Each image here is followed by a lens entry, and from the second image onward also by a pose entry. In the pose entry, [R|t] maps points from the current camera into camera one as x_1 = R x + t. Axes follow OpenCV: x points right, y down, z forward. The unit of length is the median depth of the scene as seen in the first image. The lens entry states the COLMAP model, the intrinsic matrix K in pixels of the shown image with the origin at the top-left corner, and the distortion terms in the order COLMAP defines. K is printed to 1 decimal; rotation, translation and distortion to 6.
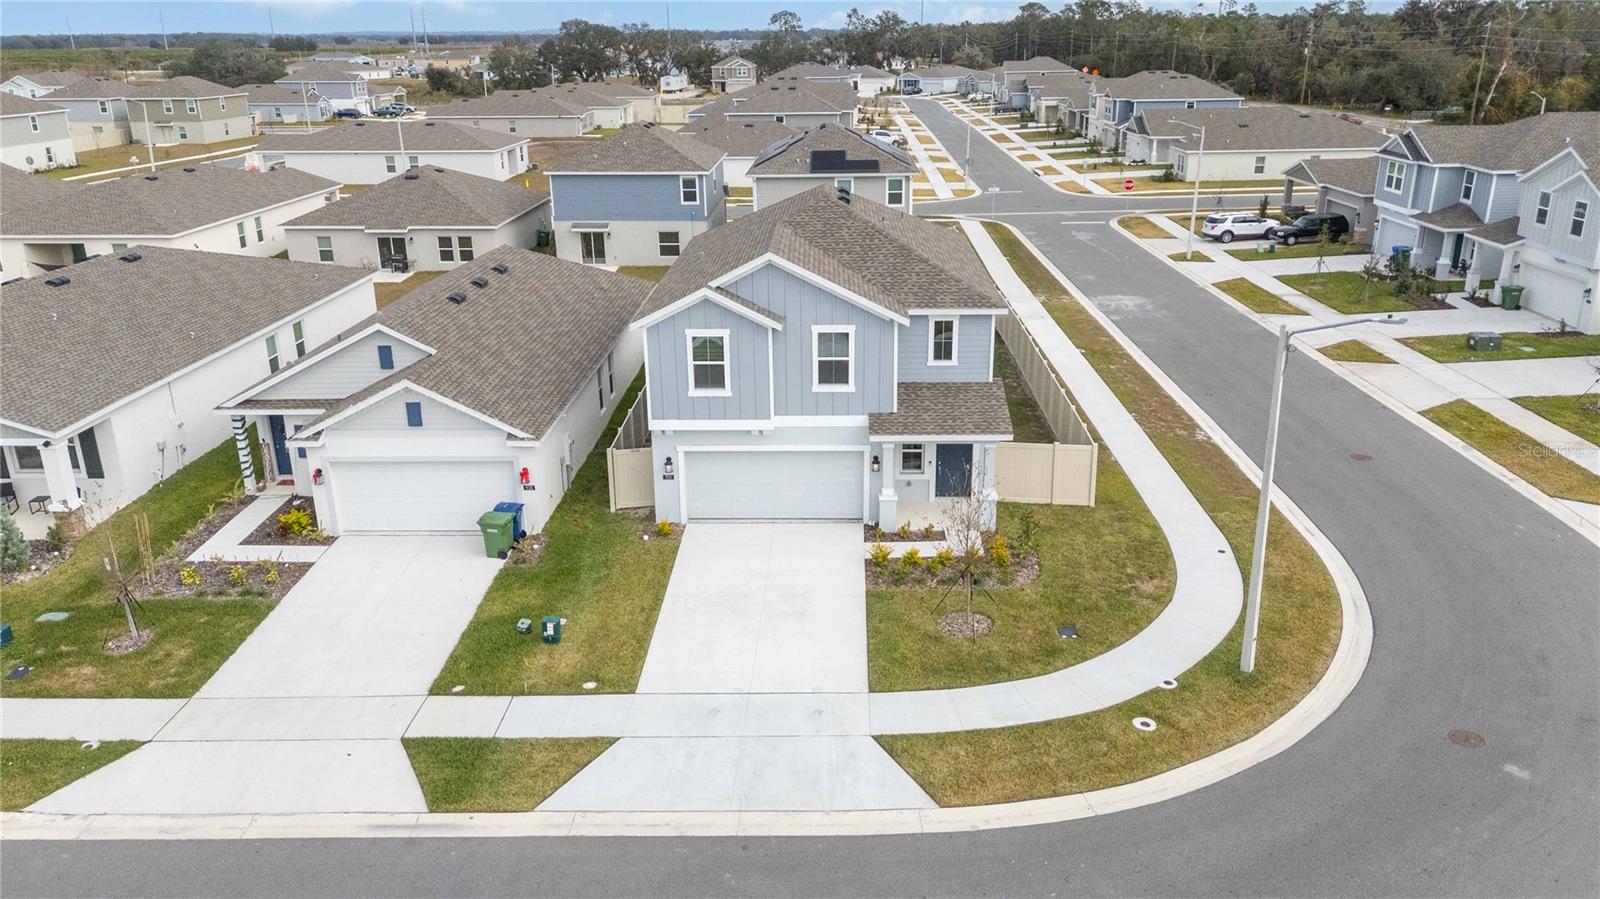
lens RADIAL K [[1169.0, 0, 805.5], [0, 1169.0, 452.8], [0, 0, 1]] dist [0.092061, -0.104441]
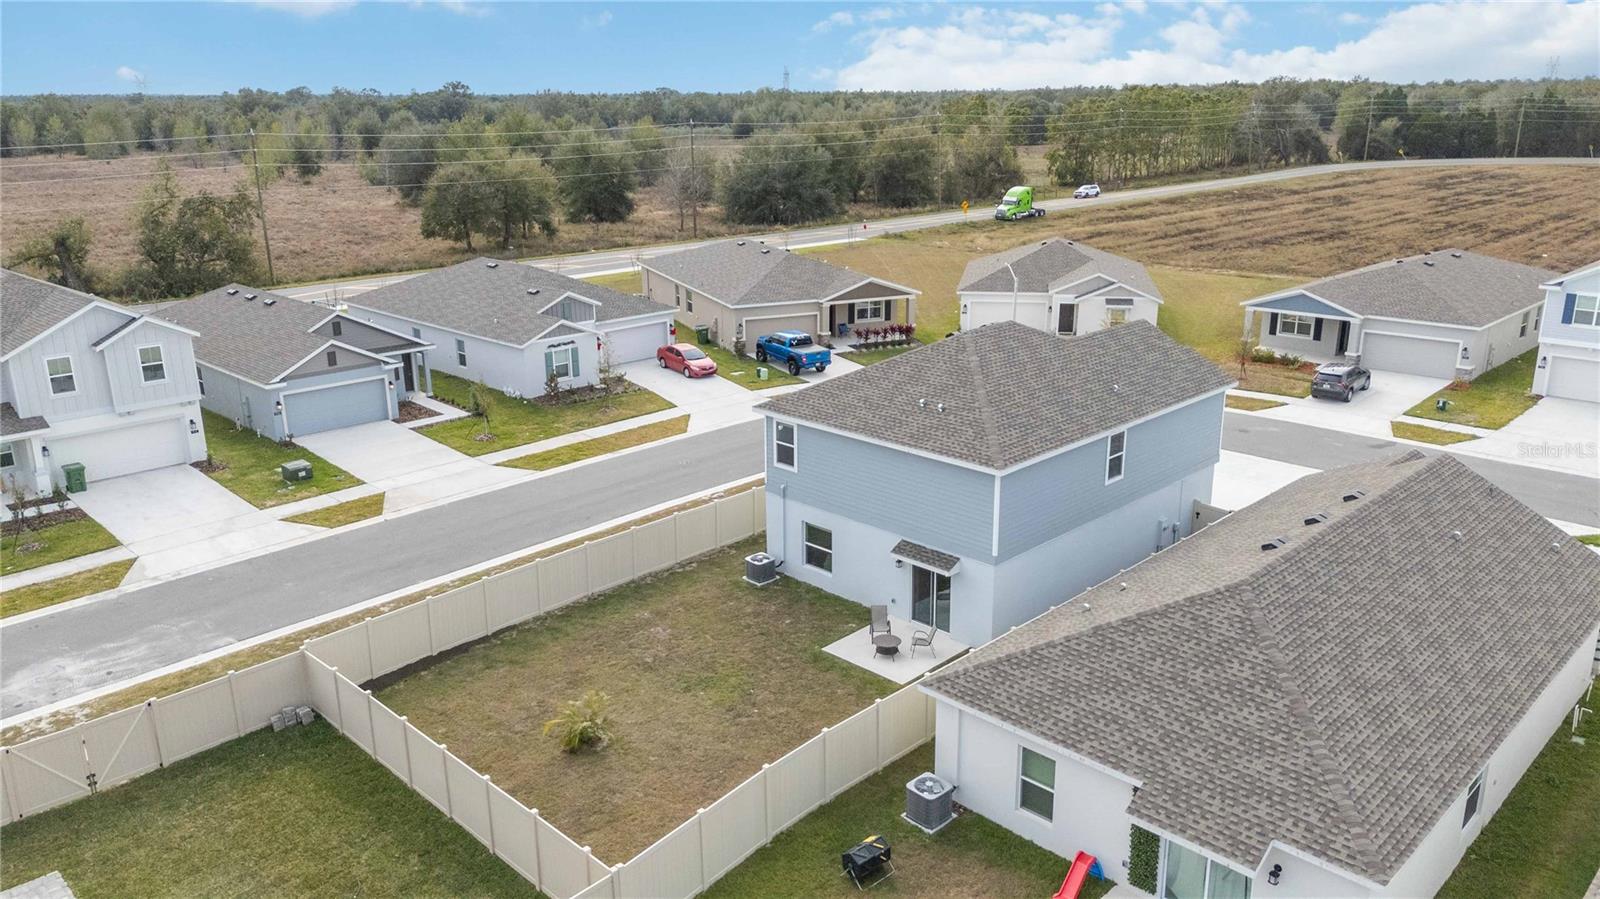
lens RADIAL K [[1169.0, 0, 805.5], [0, 1169.0, 452.8], [0, 0, 1]] dist [0.092061, -0.104441]
pose [[-0.731630, -0.181923, 0.656979, -0.407637], [0.243060, 0.830779, 0.500728, -0.495040], [-0.636898, 0.526033, -0.563605, 1.246161]]
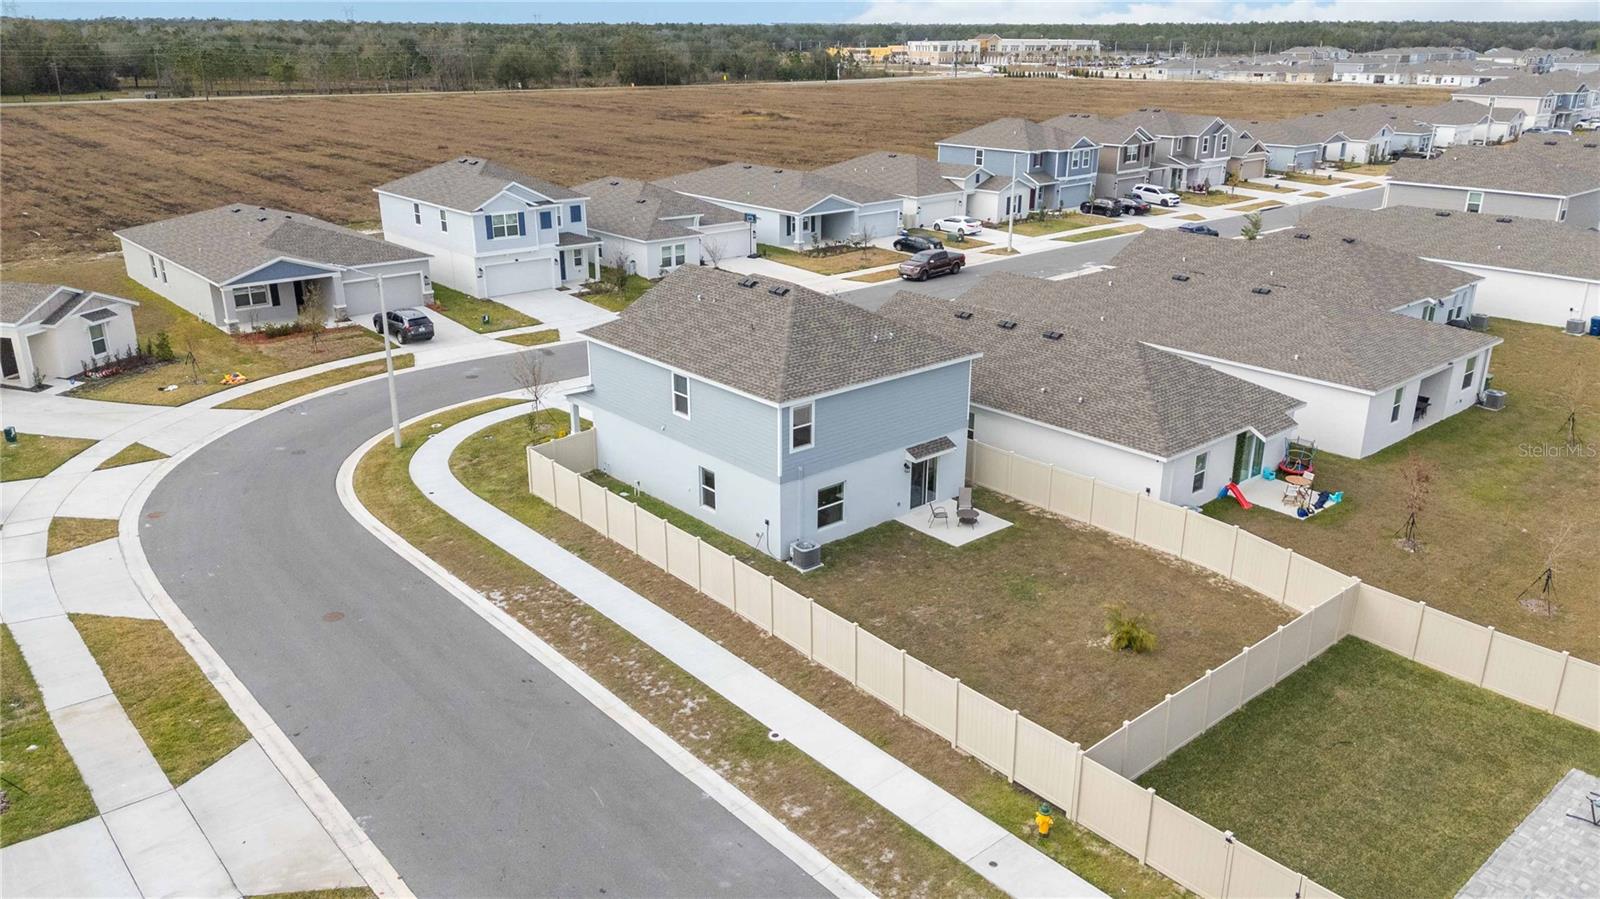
lens RADIAL K [[1169.0, 0, 805.5], [0, 1169.0, 452.8], [0, 0, 1]] dist [0.092061, -0.104441]
pose [[-0.731779, 0.239803, -0.637960, 0.569051], [-0.223020, 0.800266, 0.556630, -0.537283], [0.644020, 0.549608, -0.532137, 1.245678]]
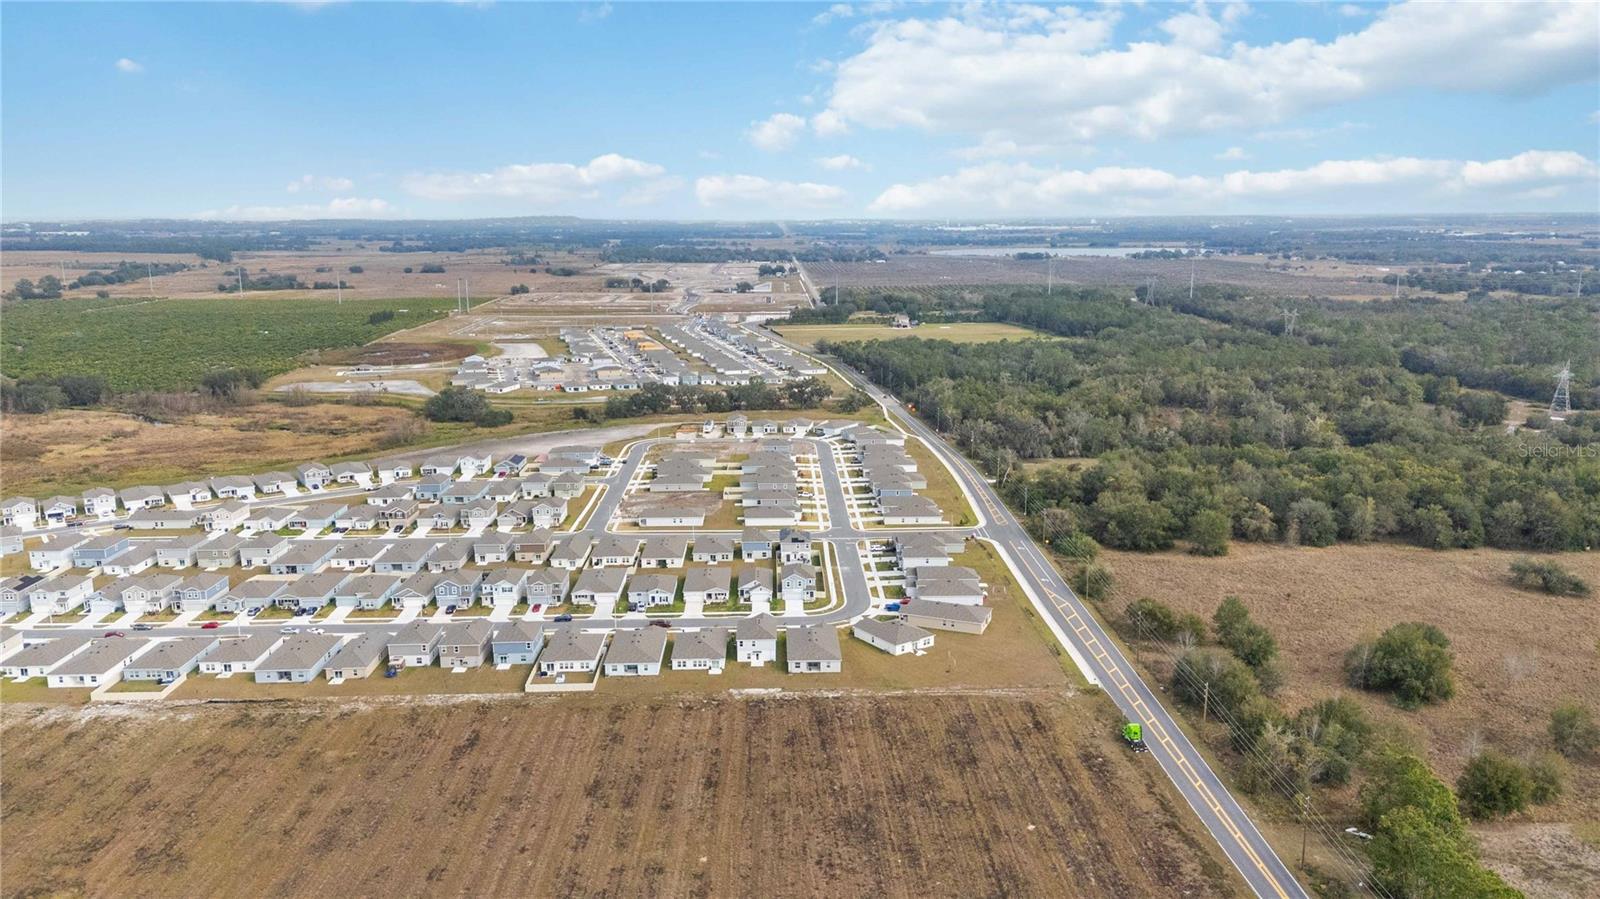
lens RADIAL K [[1169.0, 0, 805.5], [0, 1169.0, 452.8], [0, 0, 1]] dist [0.092061, -0.104441]
pose [[0.998308, -0.004953, 0.057941, -0.323889], [0.012875, 0.990464, -0.137165, 0.122310], [-0.056709, 0.137679, 0.988852, -5.876877]]
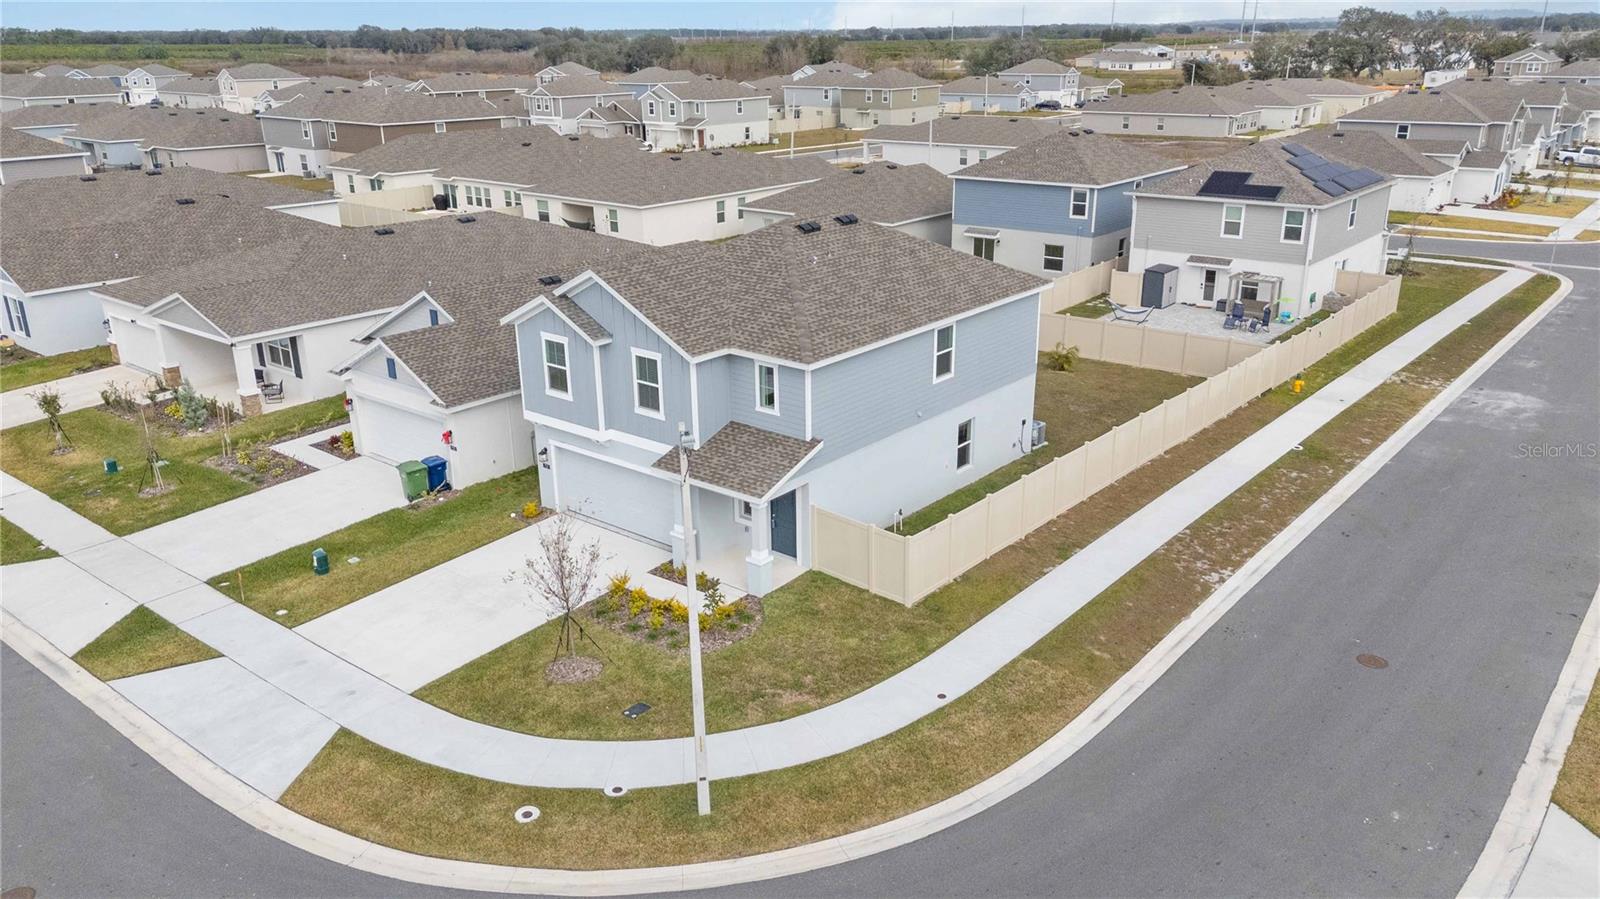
lens RADIAL K [[1173.8, 0, 805.3], [0, 1173.8, 451.5], [0, 0, 1]] dist [0.059472, -0.038195]
pose [[0.791618, 0.208530, -0.574331, 0.429468], [-0.204274, 0.976197, 0.072884, -0.074522], [0.575858, 0.059624, 0.815372, 0.159053]]
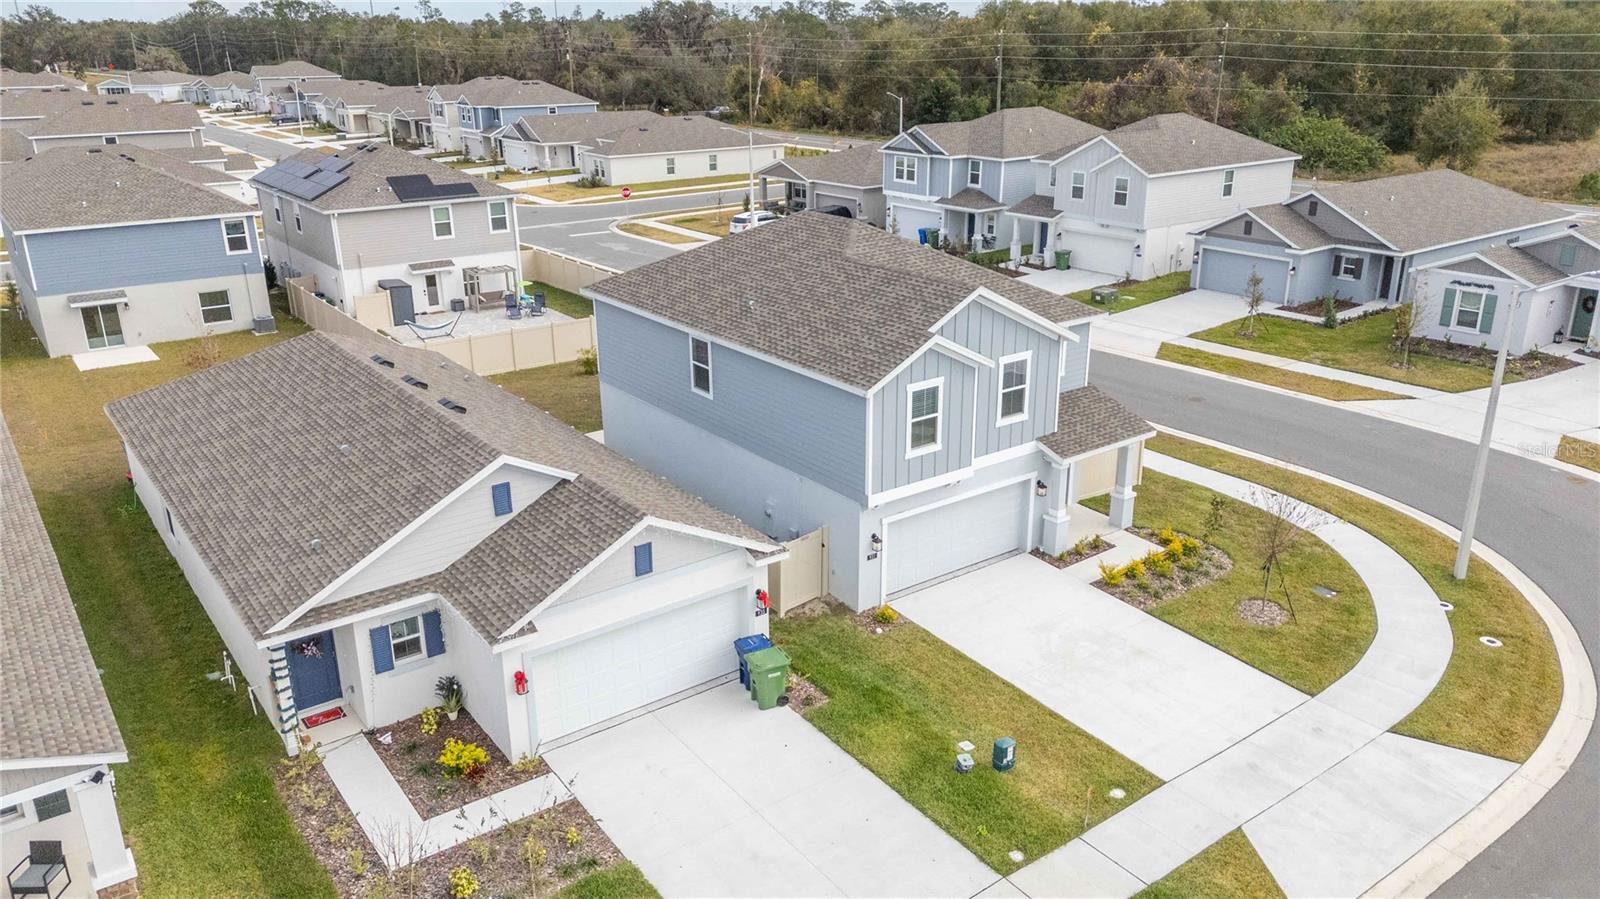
lens RADIAL K [[1169.0, 0, 805.5], [0, 1169.0, 452.8], [0, 0, 1]] dist [0.092061, -0.104441]
pose [[0.785170, -0.205416, 0.584220, -0.405429], [0.206665, 0.976217, 0.065495, -0.076244], [-0.583779, 0.069313, 0.808949, 0.198461]]
